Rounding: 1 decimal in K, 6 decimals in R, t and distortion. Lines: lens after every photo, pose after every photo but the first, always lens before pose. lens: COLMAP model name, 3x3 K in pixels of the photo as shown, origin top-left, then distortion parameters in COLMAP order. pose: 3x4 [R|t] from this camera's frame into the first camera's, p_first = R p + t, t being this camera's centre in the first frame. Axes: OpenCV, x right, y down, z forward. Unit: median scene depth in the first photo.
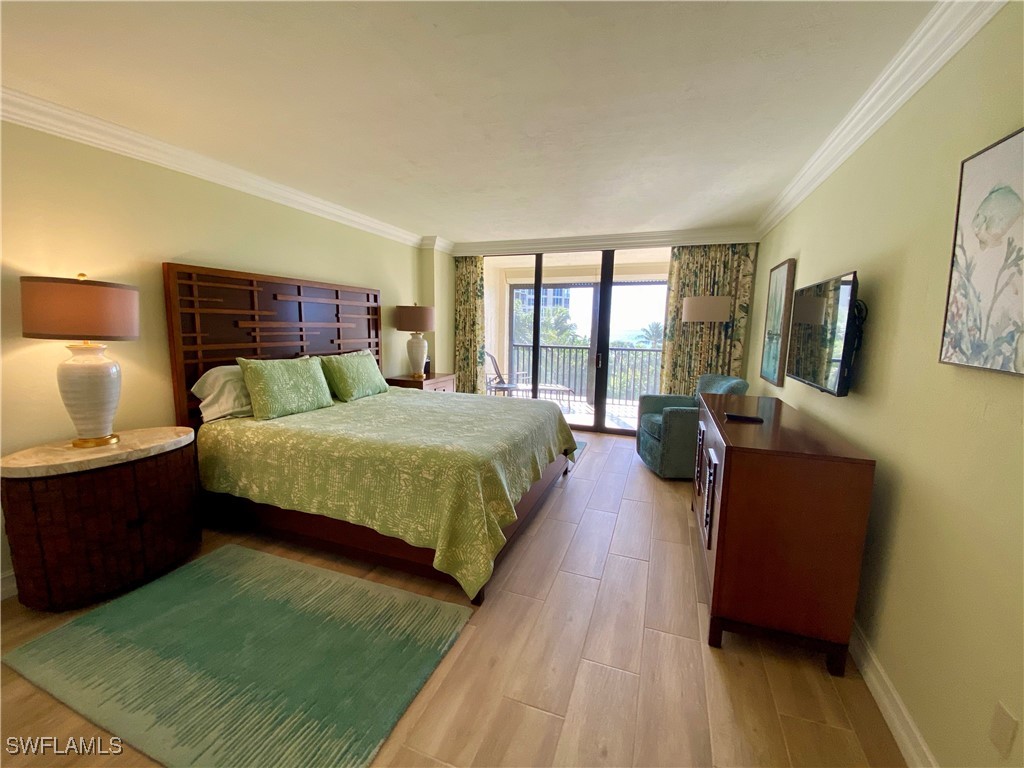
lens RADIAL K [[417.0, 0, 497.4], [0, 417.0, 382.5], [0, 0, 1]] dist [0.015290, -0.001993]
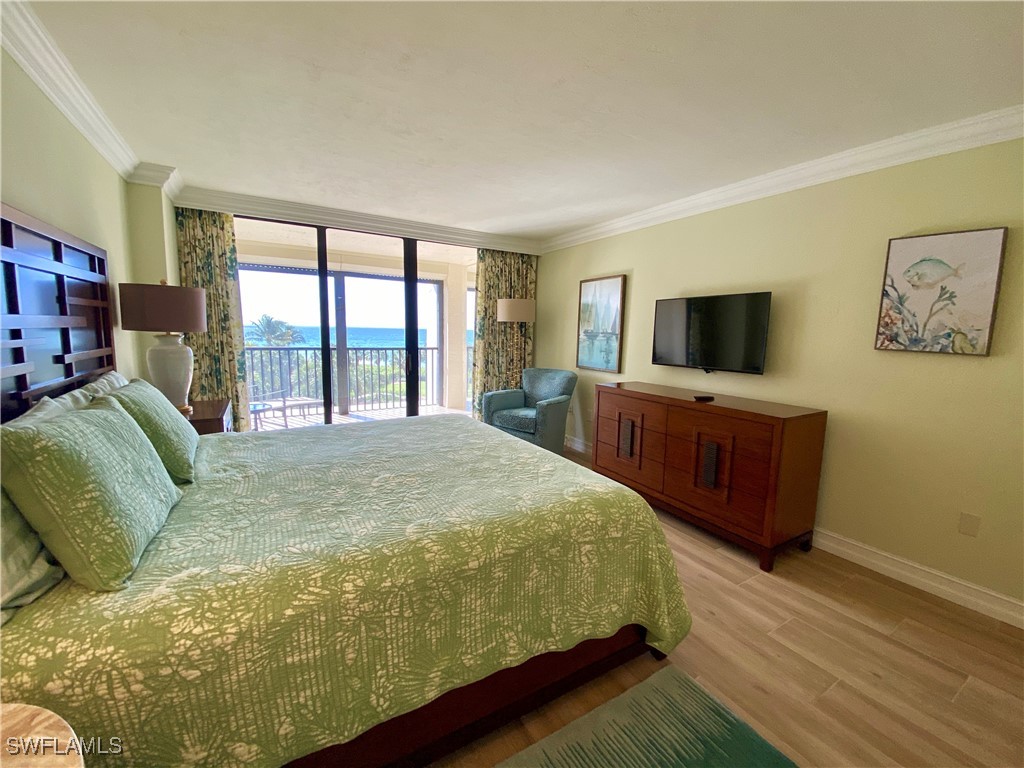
lens RADIAL K [[417.0, 0, 515.1], [0, 417.0, 385.8], [0, 0, 1]] dist [0.015290, -0.001993]
pose [[0.628433, -0.108622, 0.770243, -0.376047], [0.096389, 0.993445, 0.061455, -0.044207], [-0.771869, 0.035622, 0.634783, 0.304950]]
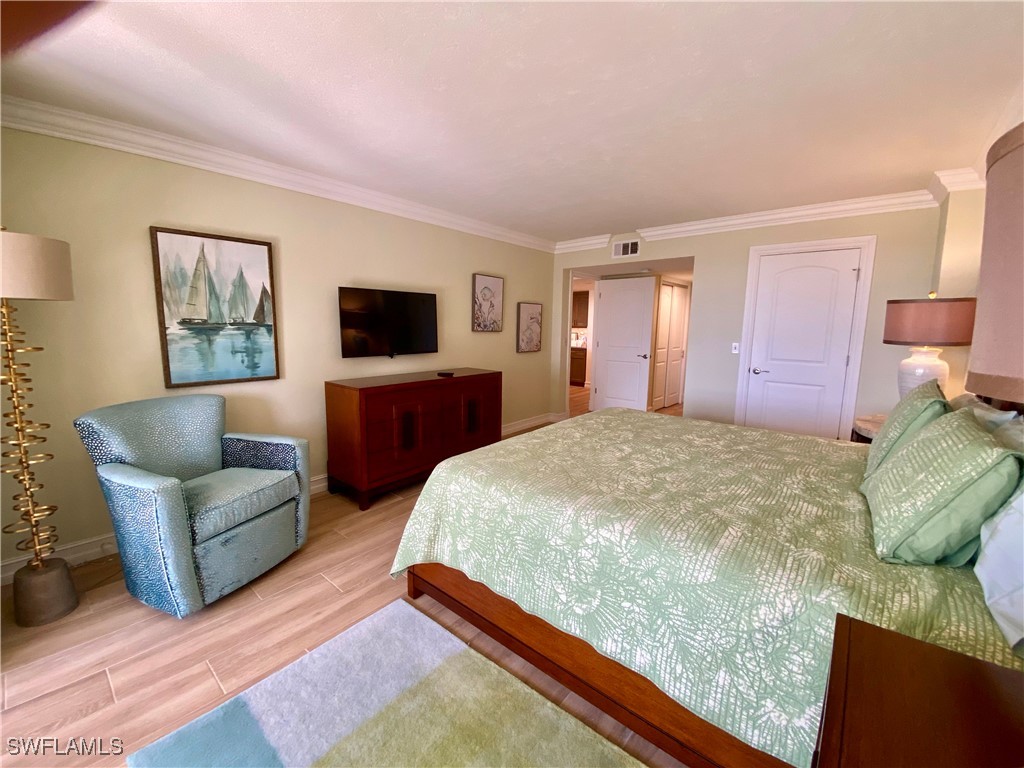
lens RADIAL K [[417.0, 0, 512.8], [0, 417.0, 383.5], [0, 0, 1]] dist [0.015290, -0.001993]
pose [[-0.942279, -0.077633, 0.325705, -0.105728], [0.015514, 0.961582, 0.274078, -0.160931], [-0.334470, 0.263311, -0.904874, 1.168669]]
